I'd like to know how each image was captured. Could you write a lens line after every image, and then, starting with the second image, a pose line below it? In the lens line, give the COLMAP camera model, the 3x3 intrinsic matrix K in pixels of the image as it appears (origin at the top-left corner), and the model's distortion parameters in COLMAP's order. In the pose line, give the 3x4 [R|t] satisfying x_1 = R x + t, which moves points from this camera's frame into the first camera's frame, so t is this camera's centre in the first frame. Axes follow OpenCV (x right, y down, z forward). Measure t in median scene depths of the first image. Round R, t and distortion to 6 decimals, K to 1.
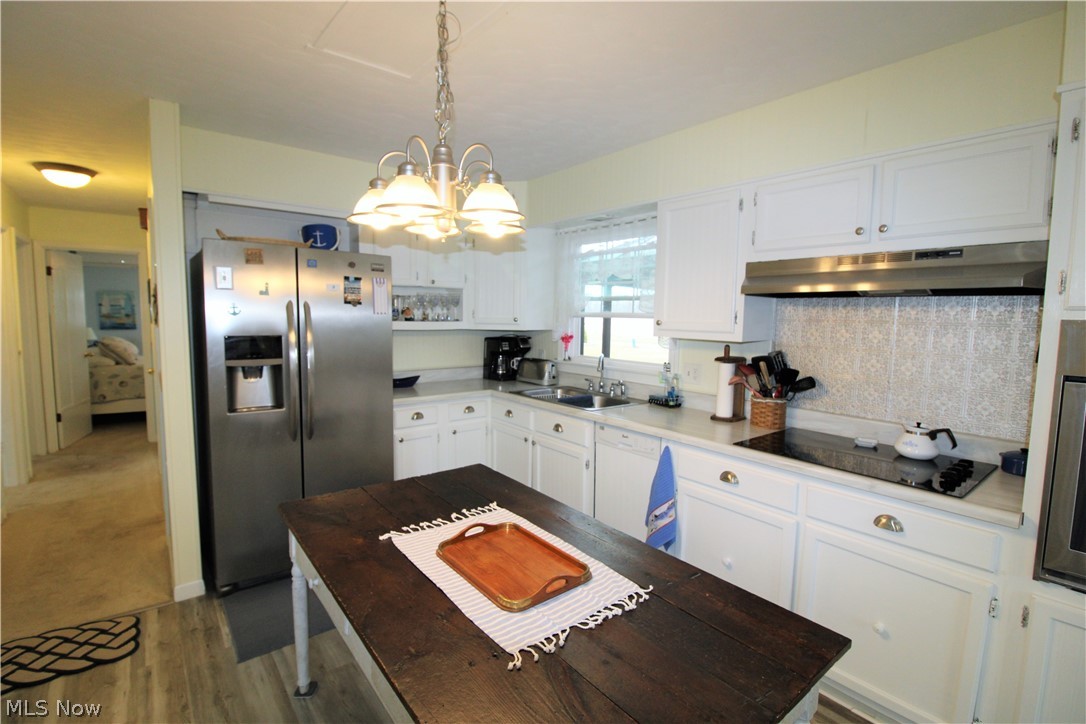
lens RADIAL K [[500.4, 0, 543.0], [0, 500.4, 362.0], [0, 0, 1]] dist [0.001118, -0.013012]
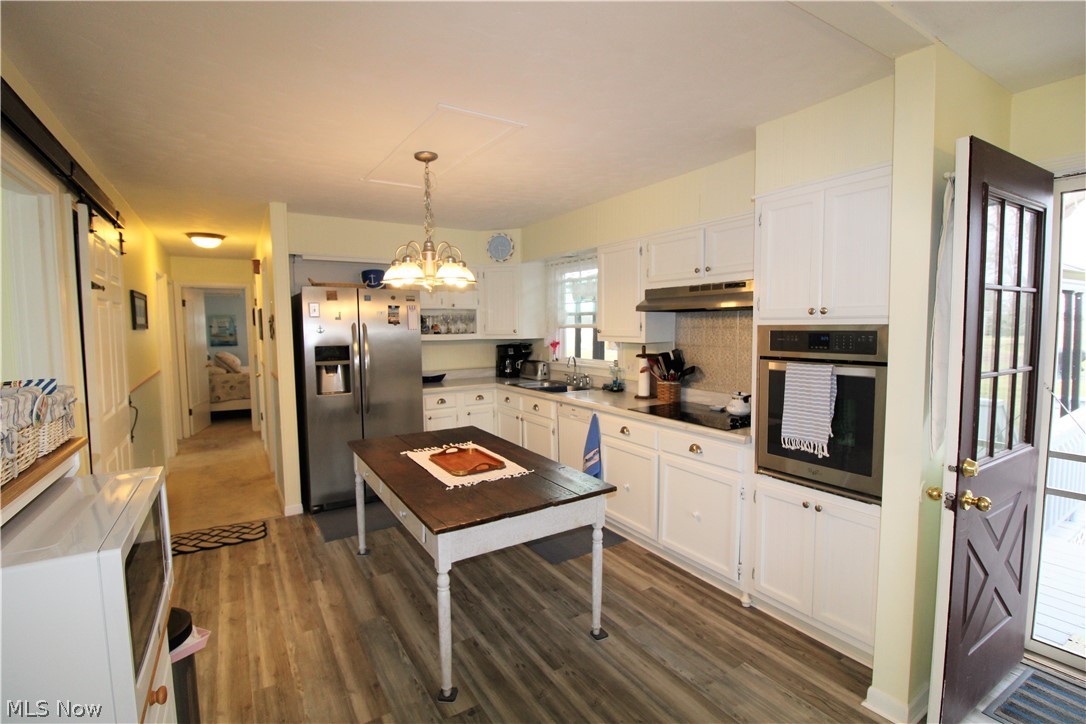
lens RADIAL K [[500.4, 0, 543.0], [0, 500.4, 362.0], [0, 0, 1]] dist [0.001118, -0.013012]
pose [[0.993464, -0.017922, -0.112733, 0.231574], [0.015691, 0.999664, -0.020639, 0.036658], [0.113065, 0.018735, 0.993411, -0.439833]]
